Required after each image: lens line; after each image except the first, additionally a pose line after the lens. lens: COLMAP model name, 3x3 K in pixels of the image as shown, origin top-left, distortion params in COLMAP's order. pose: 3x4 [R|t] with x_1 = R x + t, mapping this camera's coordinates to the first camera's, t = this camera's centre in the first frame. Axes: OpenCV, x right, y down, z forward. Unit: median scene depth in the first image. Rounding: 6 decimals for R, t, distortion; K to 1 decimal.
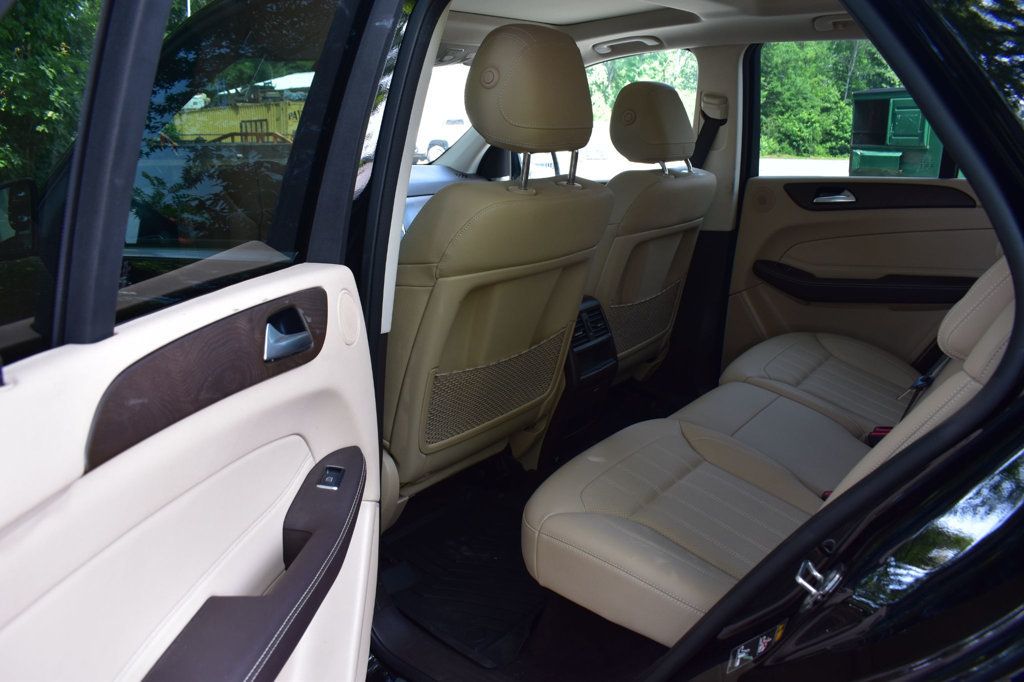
lens RADIAL K [[793.0, 0, 509.9], [0, 793.0, 342.6], [0, 0, 1]] dist [-0.101485, 0.020597]
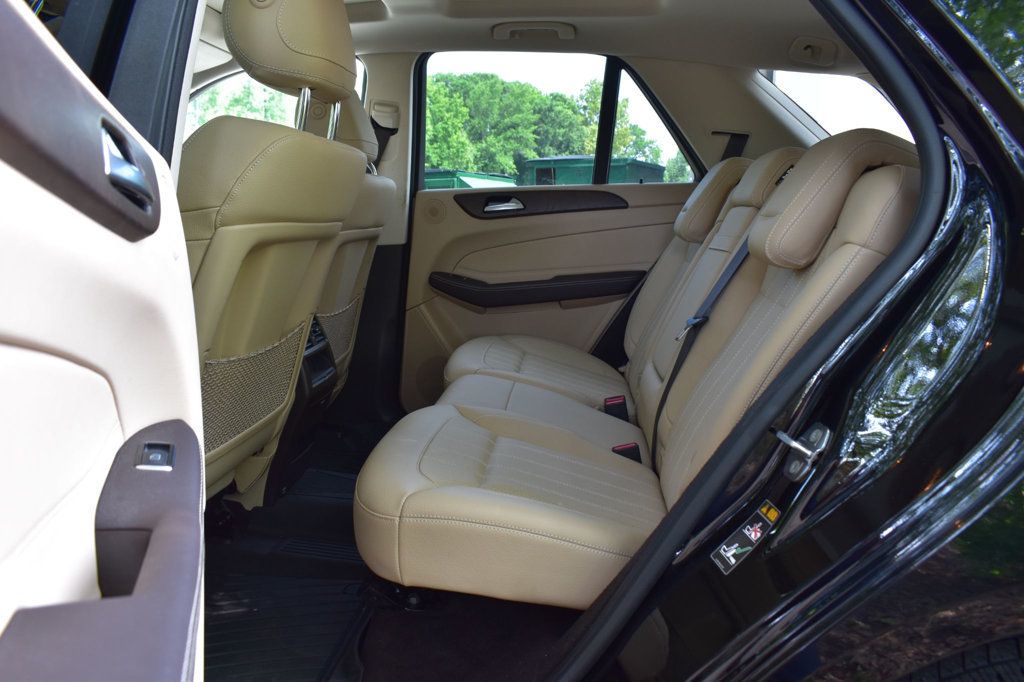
lens RADIAL K [[793.0, 0, 512.7], [0, 793.0, 340.0], [0, 0, 1]] dist [-0.101485, 0.020597]
pose [[0.834338, -0.066110, 0.547274, -0.181417], [0.128838, 0.988673, -0.076988, 0.082333], [-0.535985, 0.134744, 0.833405, 0.141271]]
